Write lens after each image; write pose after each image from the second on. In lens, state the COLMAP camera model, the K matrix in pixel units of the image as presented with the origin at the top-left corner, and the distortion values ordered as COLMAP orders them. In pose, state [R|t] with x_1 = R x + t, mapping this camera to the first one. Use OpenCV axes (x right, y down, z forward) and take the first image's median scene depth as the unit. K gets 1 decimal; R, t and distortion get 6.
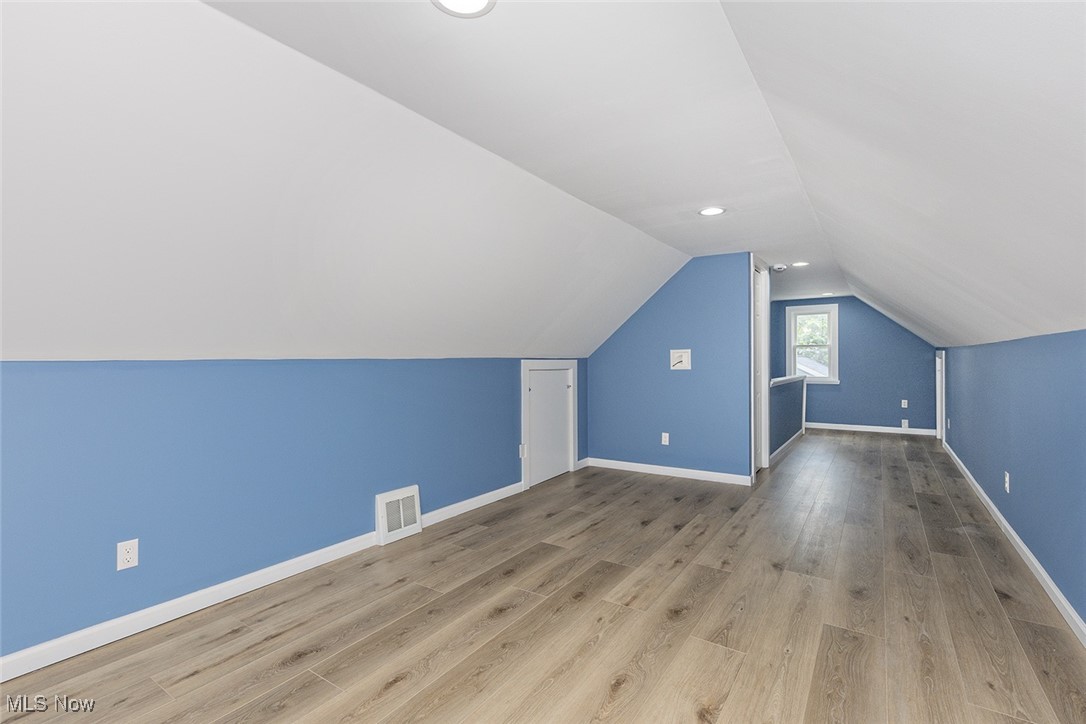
lens RADIAL K [[513.8, 0, 543.0], [0, 513.8, 362.0], [0, 0, 1]] dist [-0.002377, -0.000230]
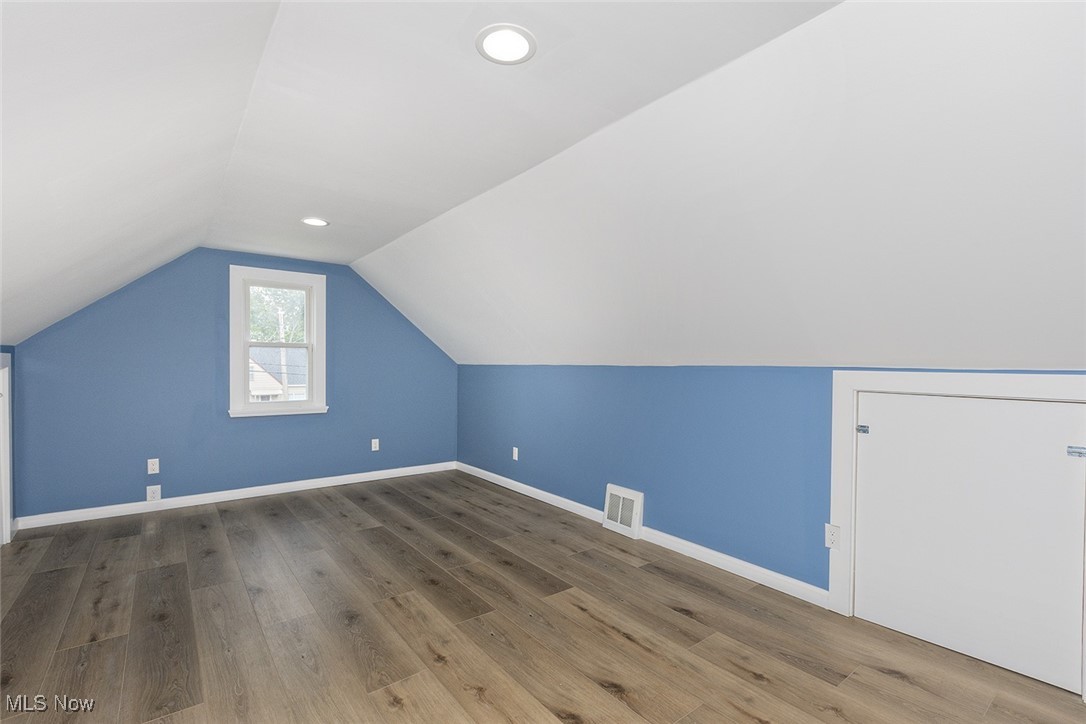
lens RADIAL K [[481.8, 0, 543.0], [0, 481.8, 362.0], [0, 0, 1]] dist [-0.001328, -0.000031]
pose [[-0.317292, -0.001573, -0.948327, 0.764996], [-0.012102, 0.999924, 0.002391, -0.015290], [0.948251, 0.012235, -0.317287, 1.217073]]
